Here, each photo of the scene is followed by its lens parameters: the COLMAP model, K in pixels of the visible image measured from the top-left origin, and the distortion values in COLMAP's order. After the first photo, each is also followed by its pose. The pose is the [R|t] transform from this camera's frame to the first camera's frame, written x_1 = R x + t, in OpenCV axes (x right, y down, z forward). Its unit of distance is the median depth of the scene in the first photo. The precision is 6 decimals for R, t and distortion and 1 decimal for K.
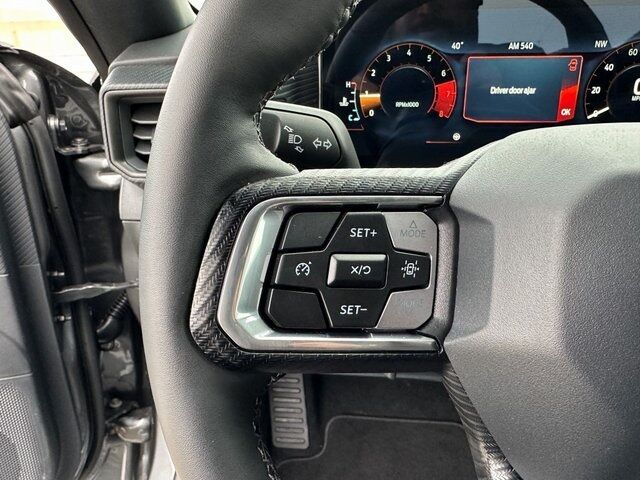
lens RADIAL K [[522.4, 0, 309.7], [0, 522.4, 258.5], [0, 0, 1]] dist [-0.011570, 0.003185]
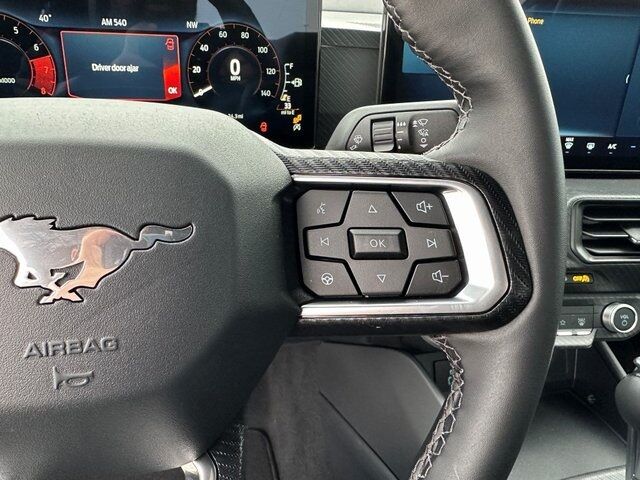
lens RADIAL K [[522.4, 0, 317.6], [0, 522.4, 259.3], [0, 0, 1]] dist [-0.011570, 0.003185]
pose [[0.919851, -0.106290, 0.377593, 0.330426], [0.092572, 0.994221, 0.054351, 0.020924], [-0.381188, -0.015040, 0.924375, -0.066222]]
